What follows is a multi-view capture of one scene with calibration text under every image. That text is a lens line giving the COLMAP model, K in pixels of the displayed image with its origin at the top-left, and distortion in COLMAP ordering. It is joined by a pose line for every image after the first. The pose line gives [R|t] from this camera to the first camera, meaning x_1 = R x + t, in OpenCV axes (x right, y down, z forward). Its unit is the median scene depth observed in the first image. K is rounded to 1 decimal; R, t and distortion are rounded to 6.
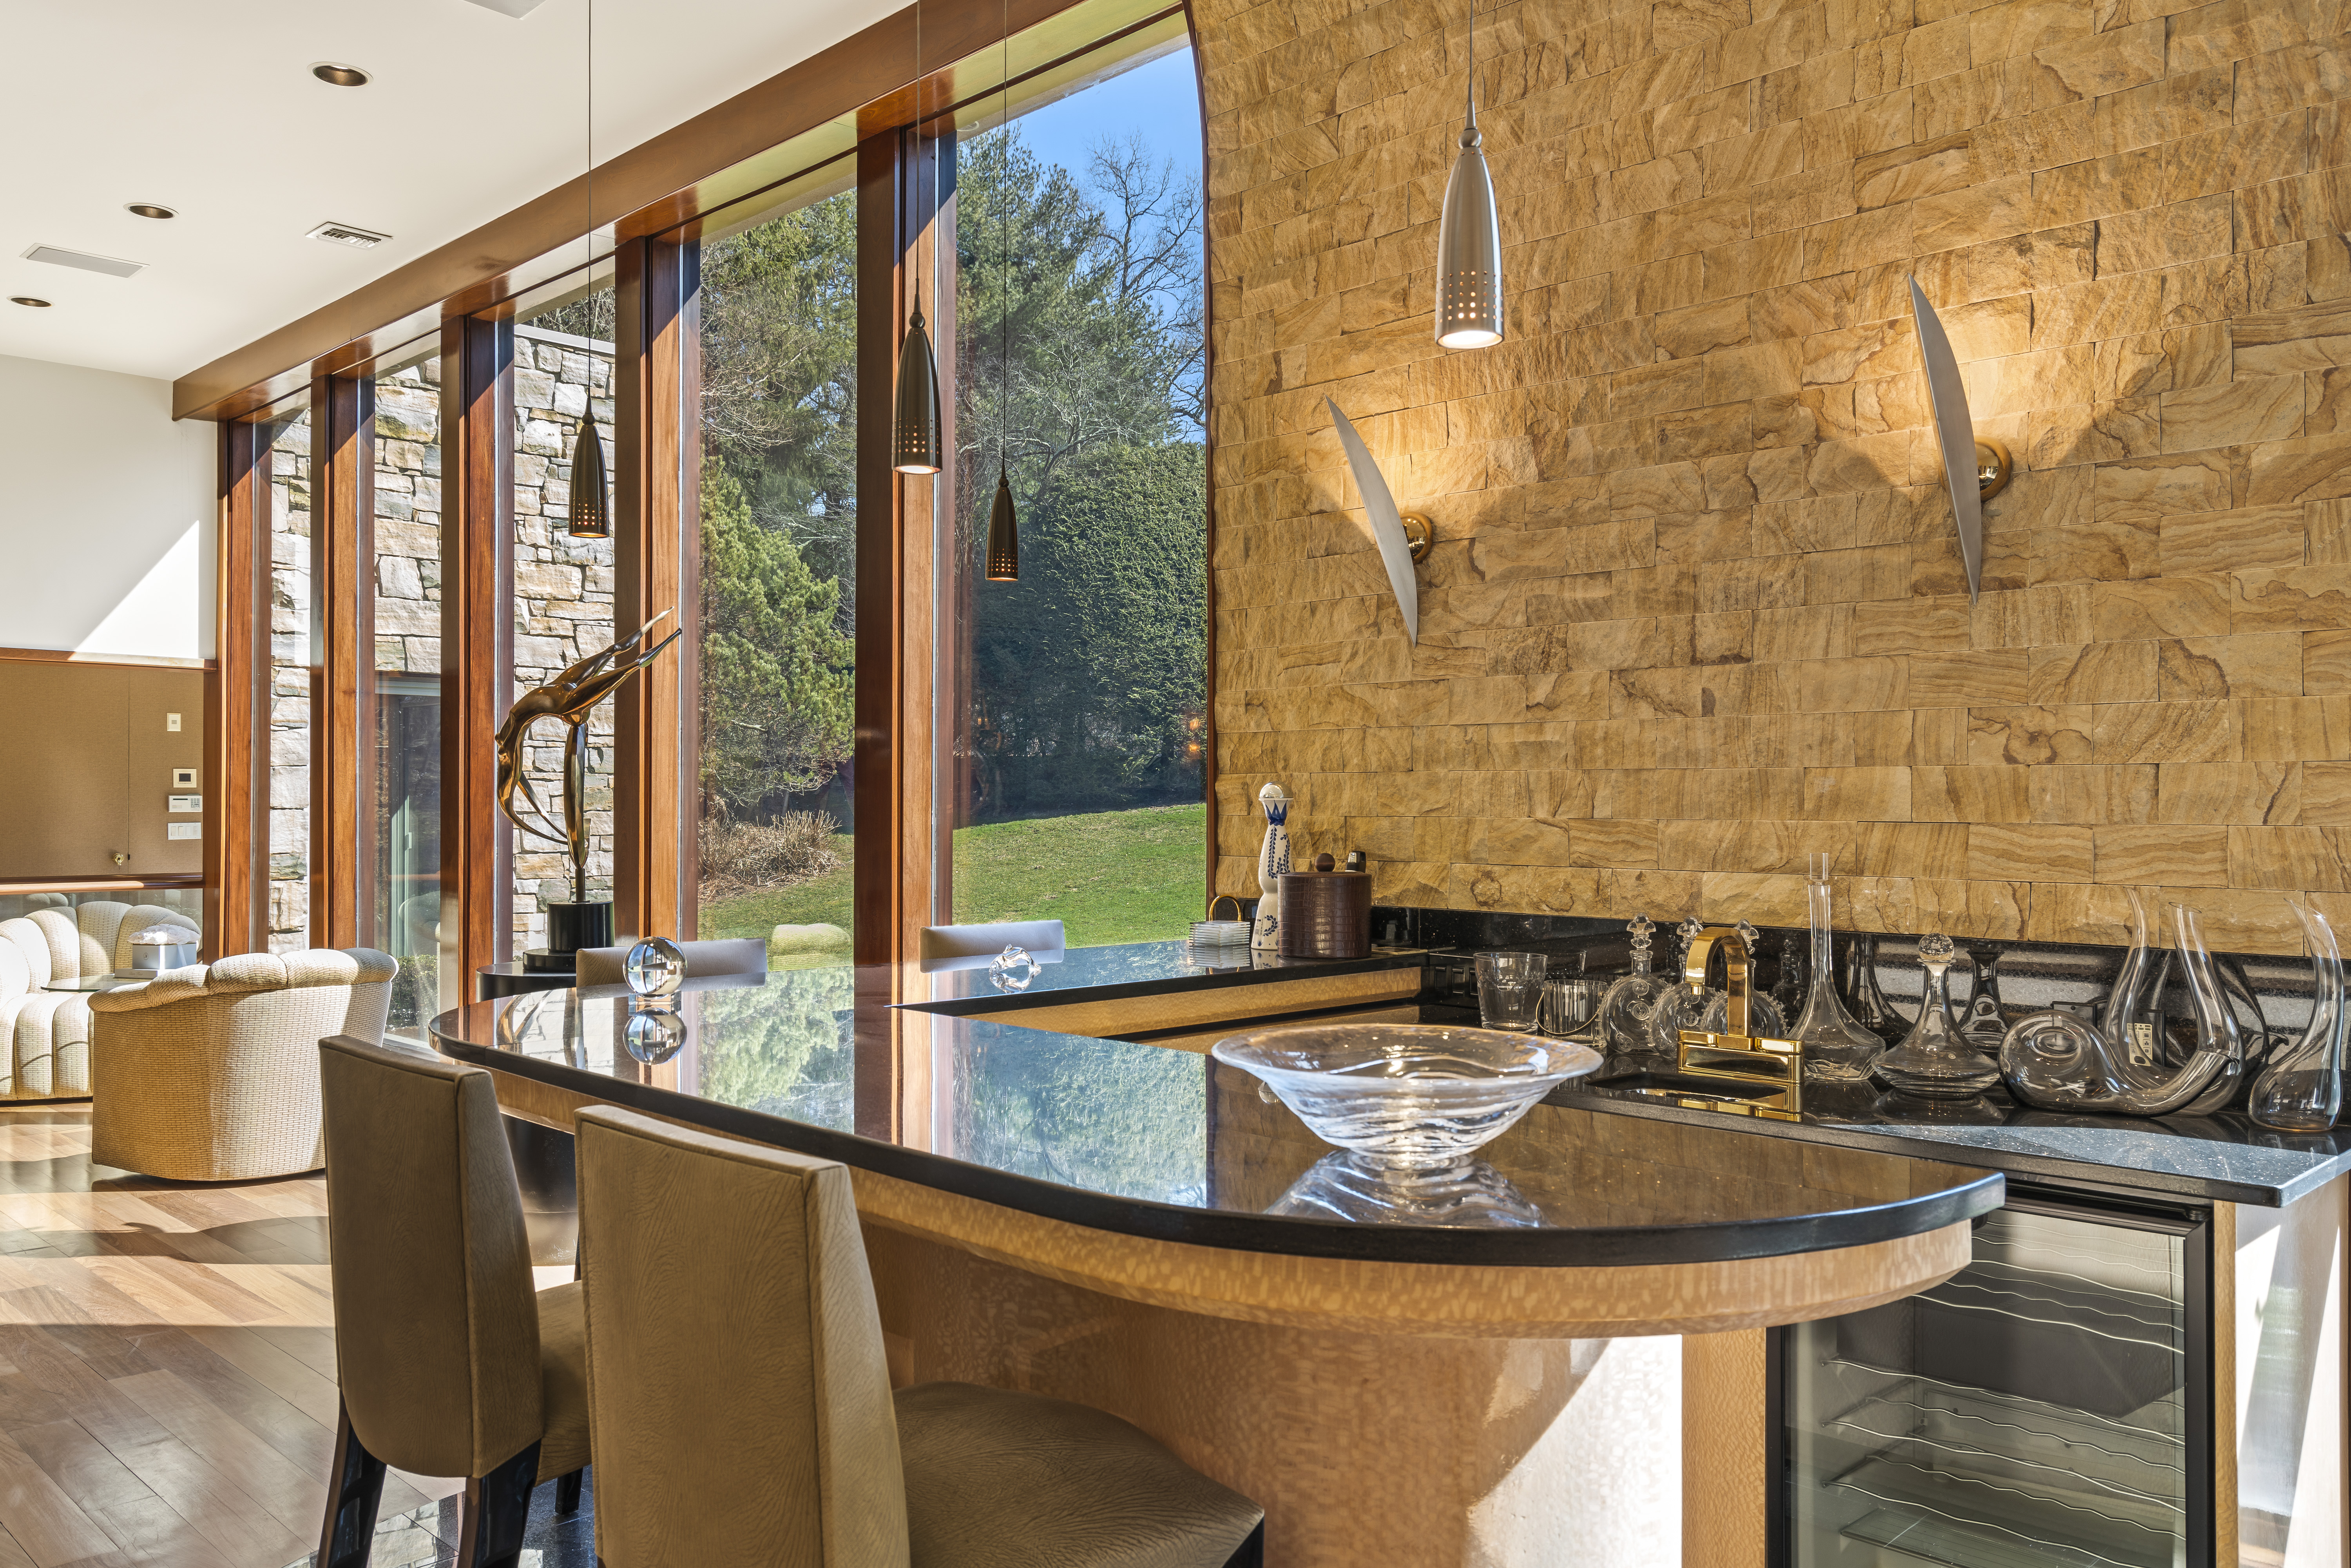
lens RADIAL K [[1758.5, 0, 1167.4], [0, 1758.5, 805.0], [0, 0, 1]] dist [0.004462, 0.002739]
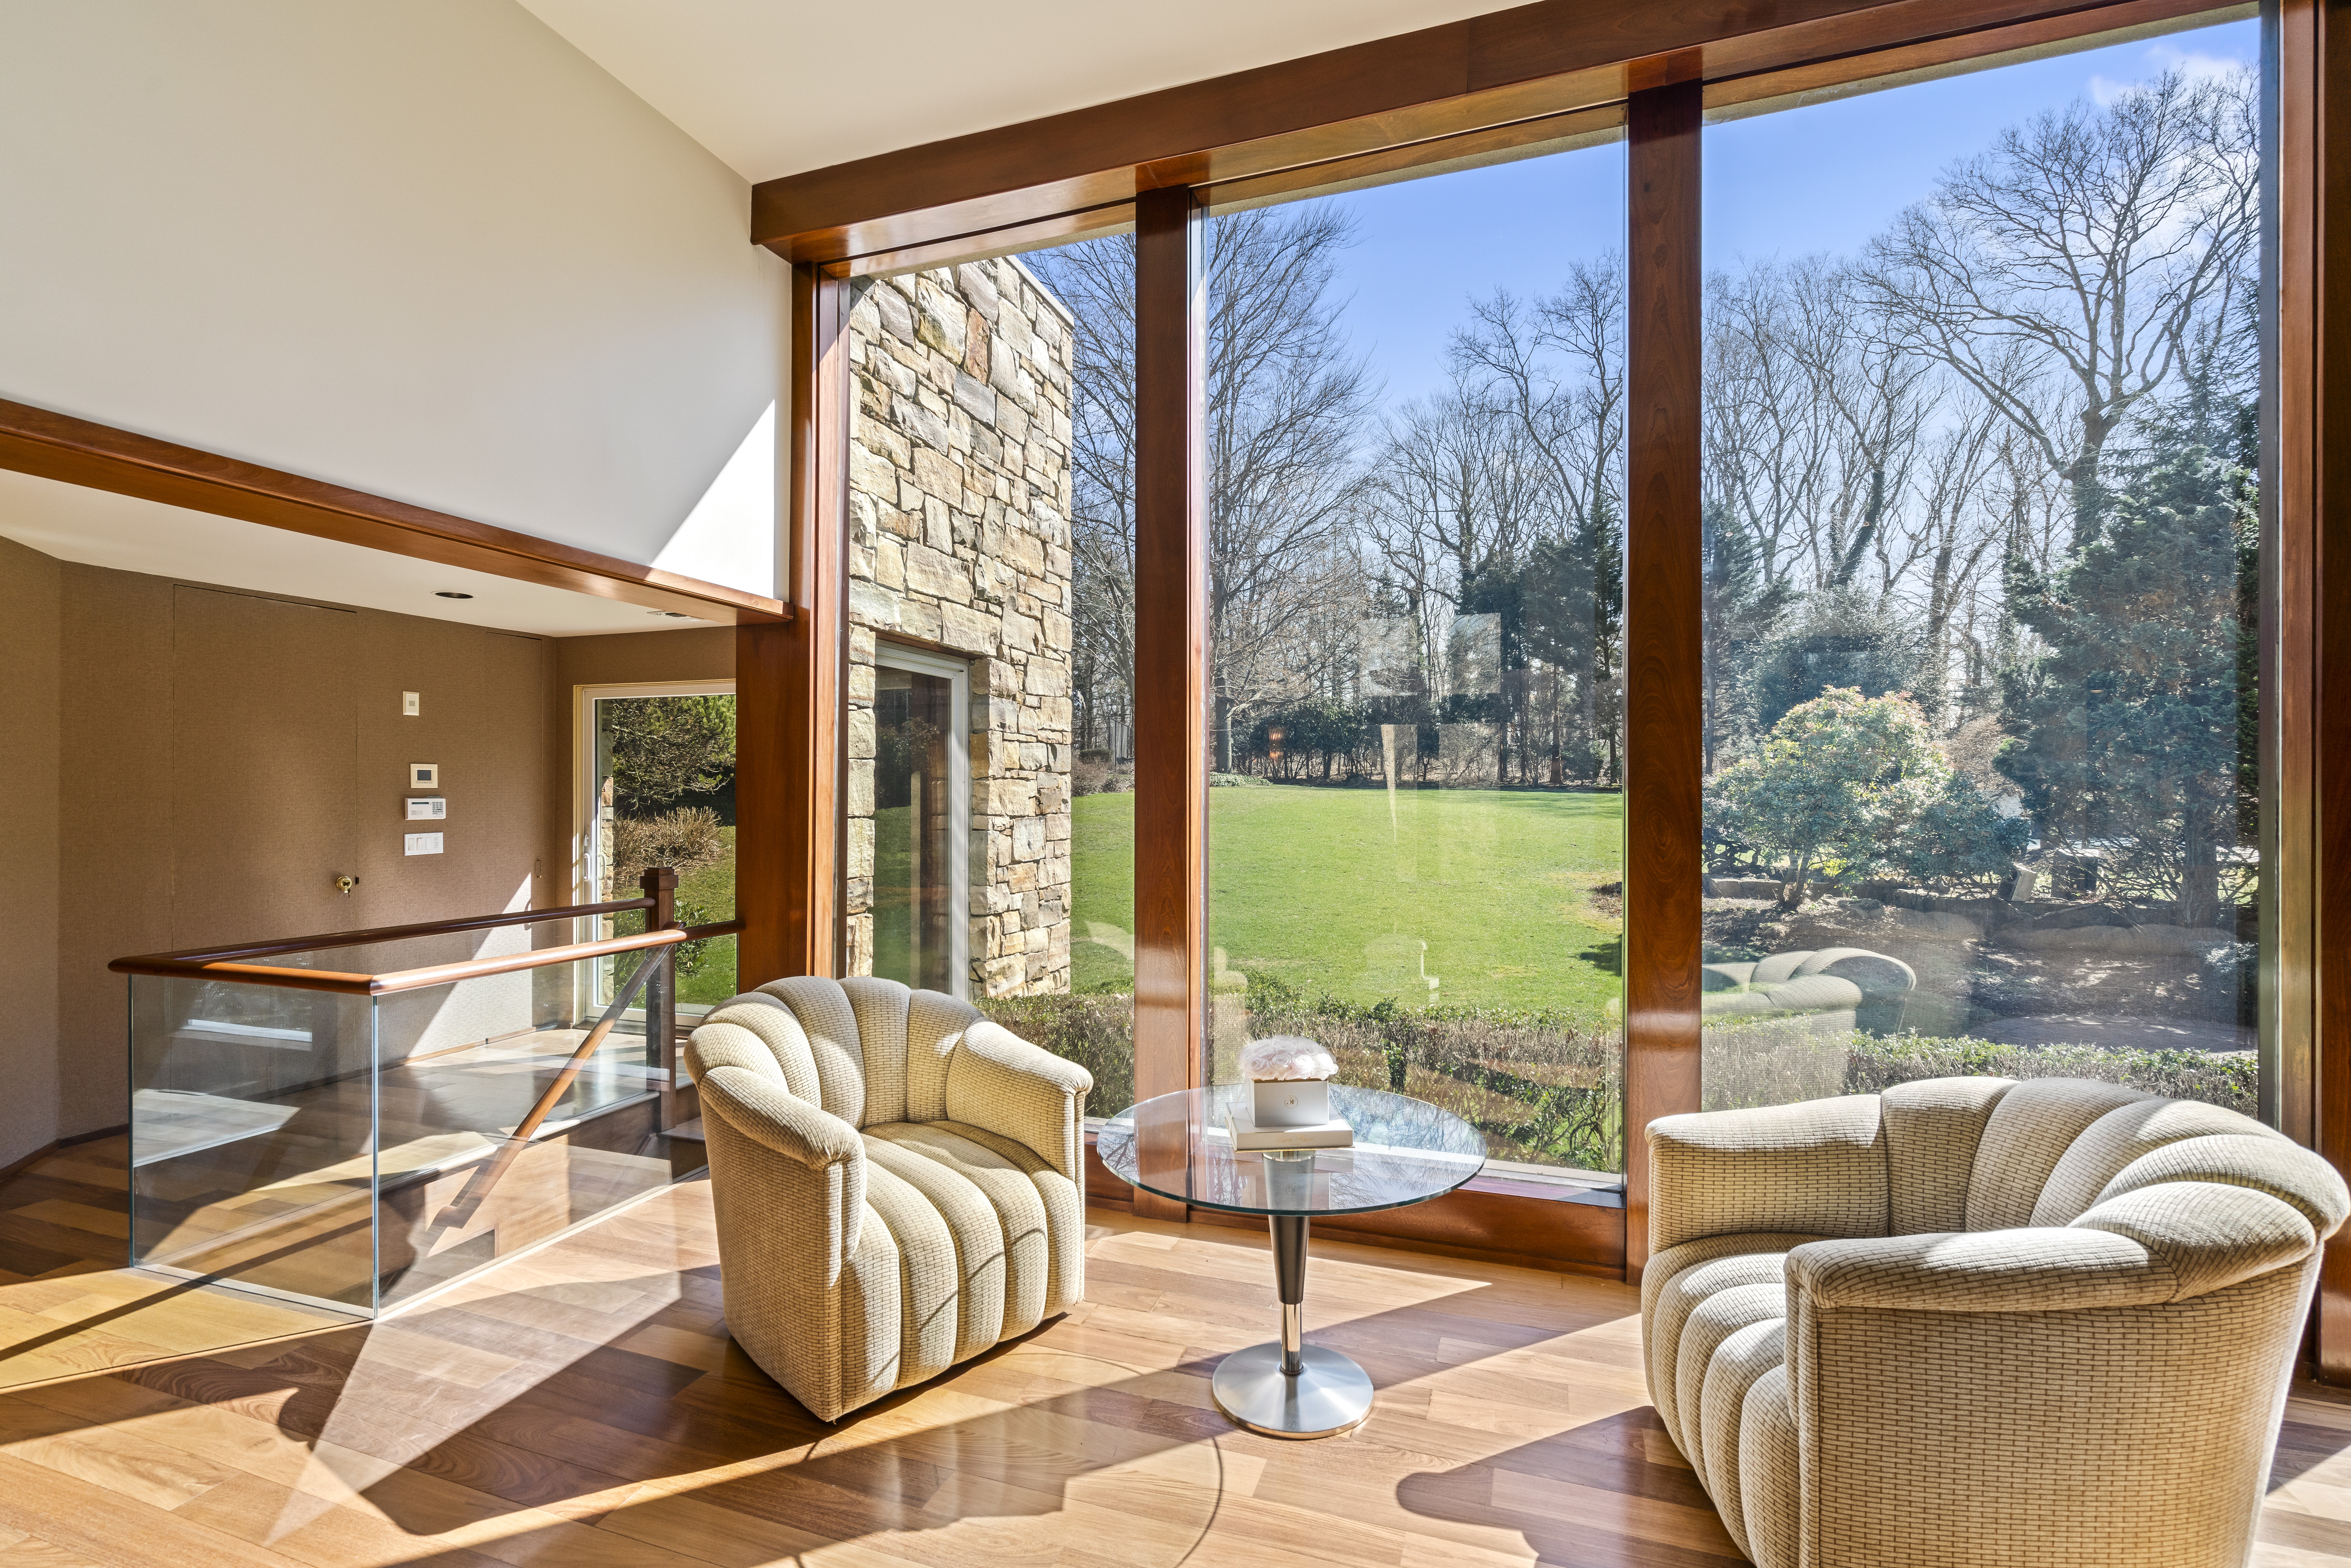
lens RADIAL K [[1045.6, 0, 1163.4], [0, 1045.6, 792.9], [0, 0, 1]] dist [0.000254, 0.000314]
pose [[0.905493, -0.002207, 0.424355, -1.530827], [0.004224, 0.999984, -0.003811, -0.015714], [-0.424340, 0.005243, 0.905488, 1.483301]]
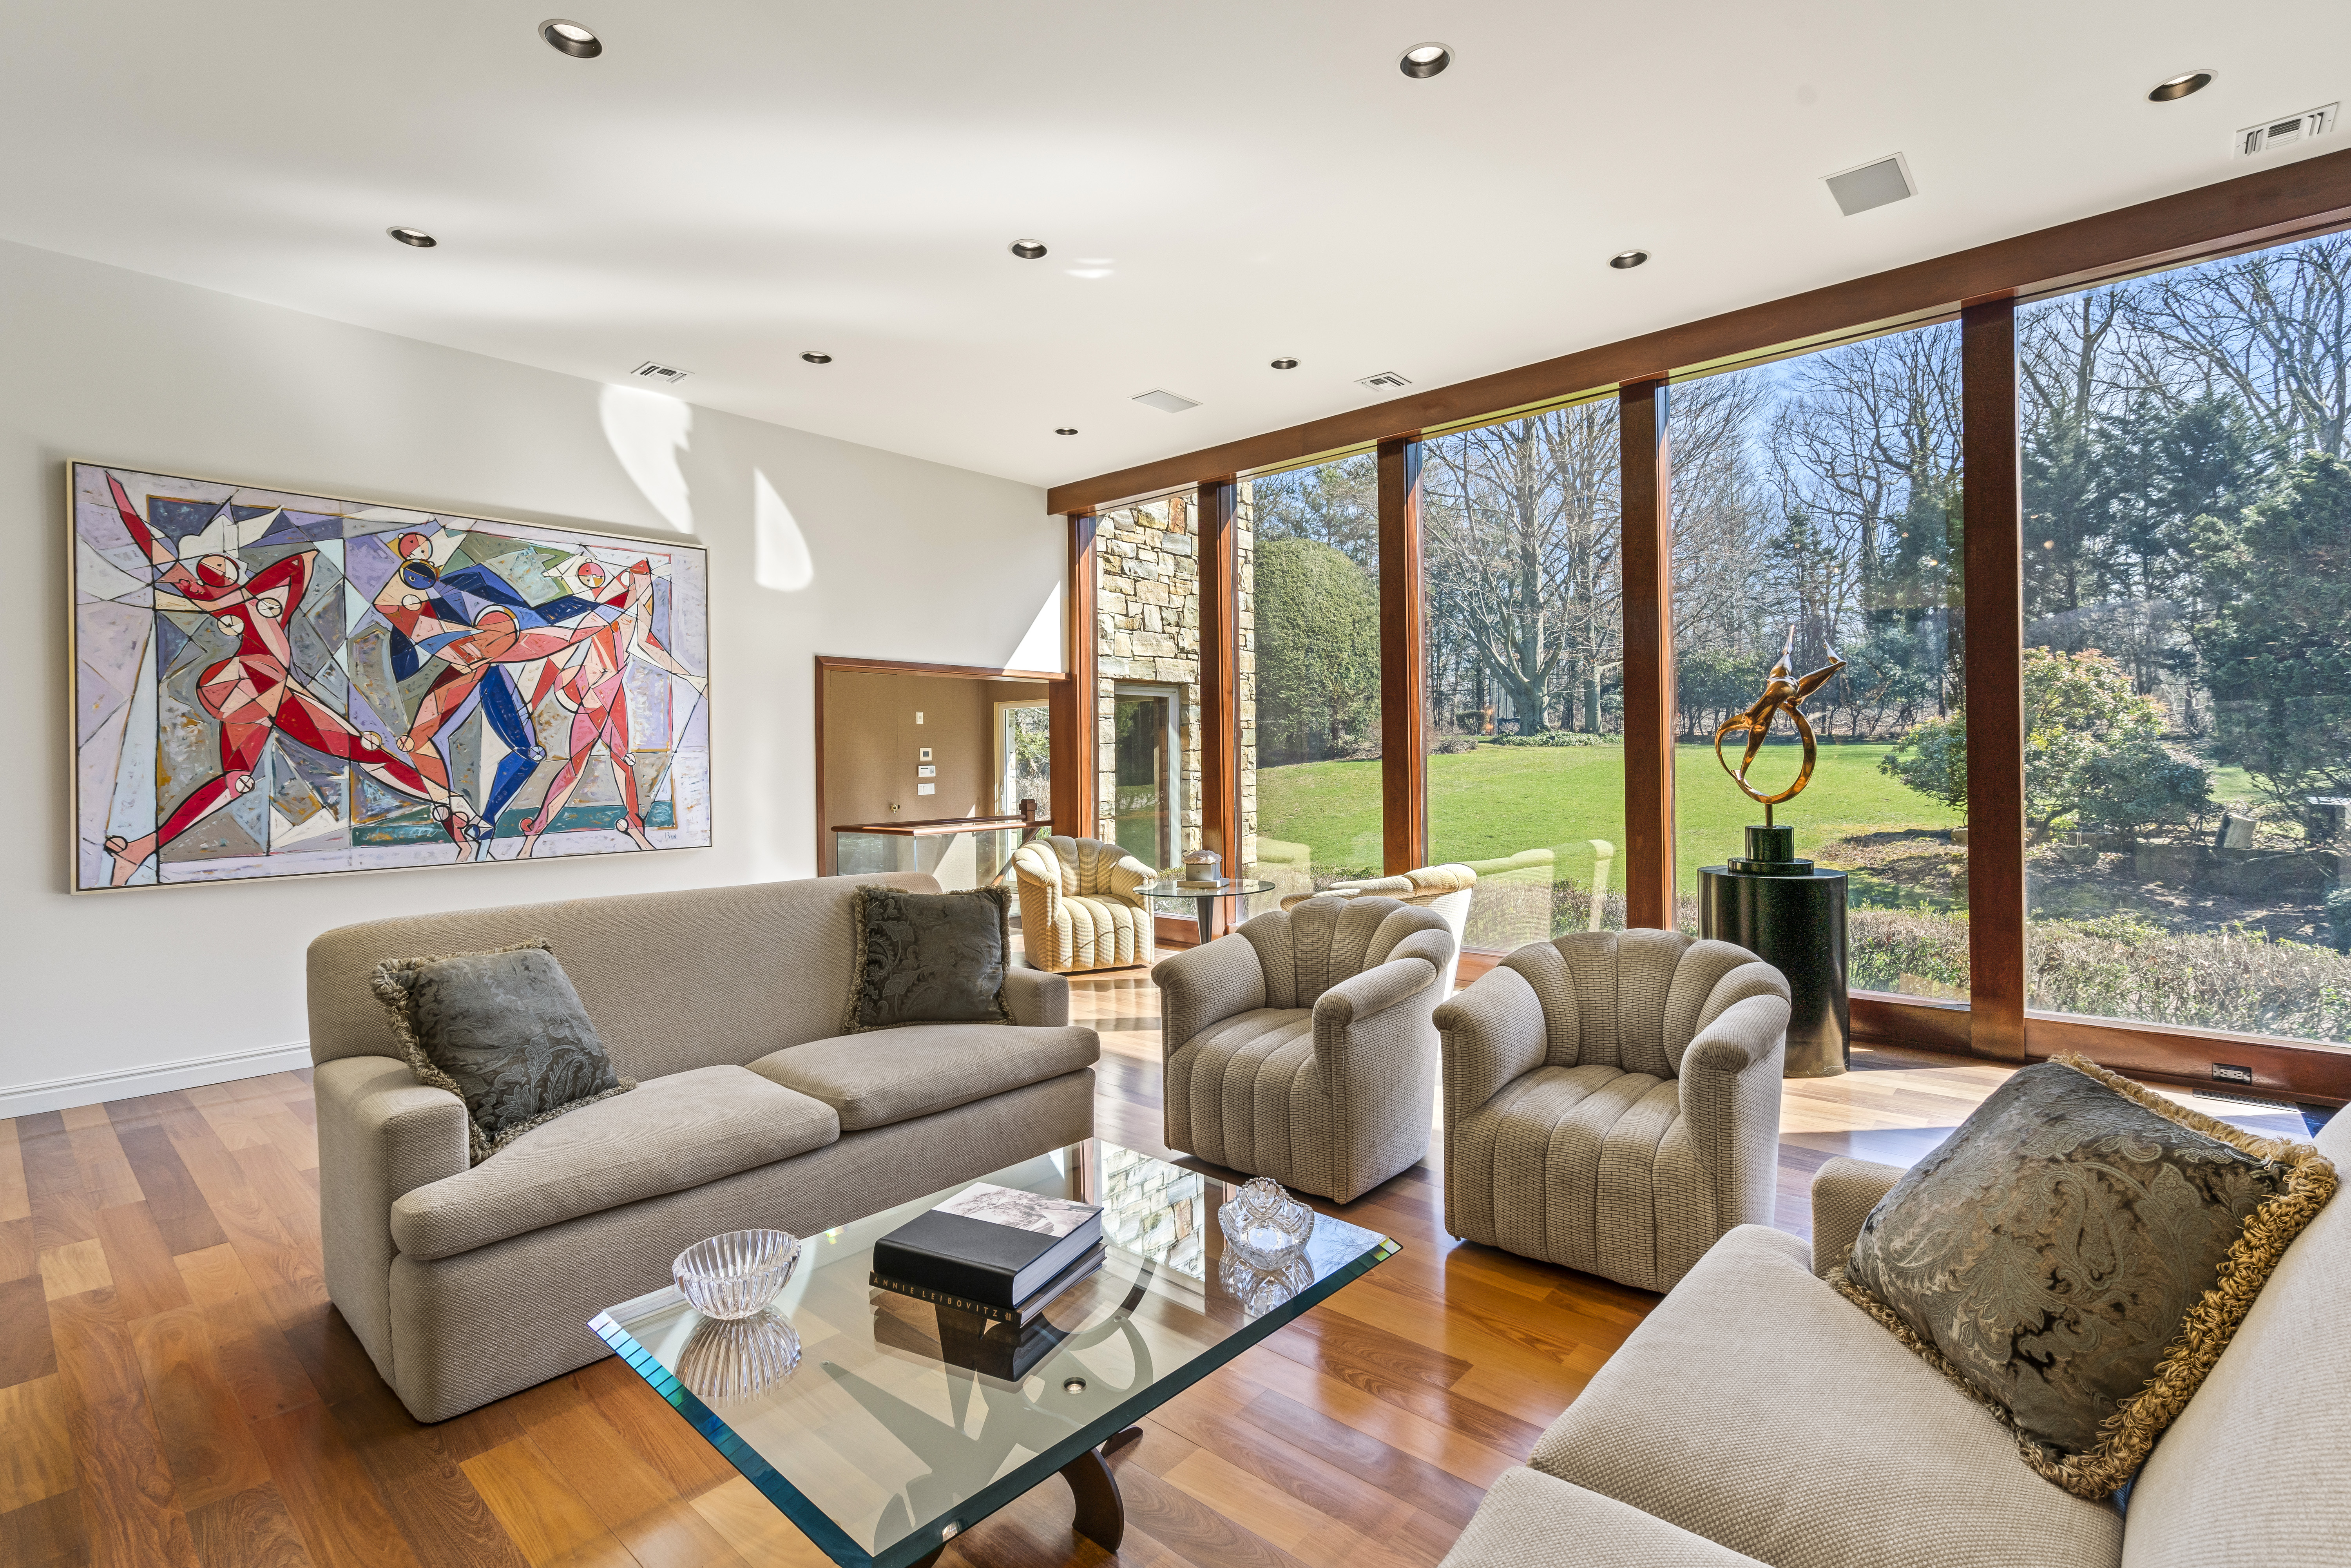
lens RADIAL K [[1068.7, 0, 1186.8], [0, 1068.7, 754.6], [0, 0, 1]] dist [0.000325, 0.000067]
pose [[0.997509, -0.018104, 0.068172, -1.323833], [0.018736, 0.999787, -0.008641, -0.009587], [-0.068001, 0.009897, 0.997636, 0.221997]]
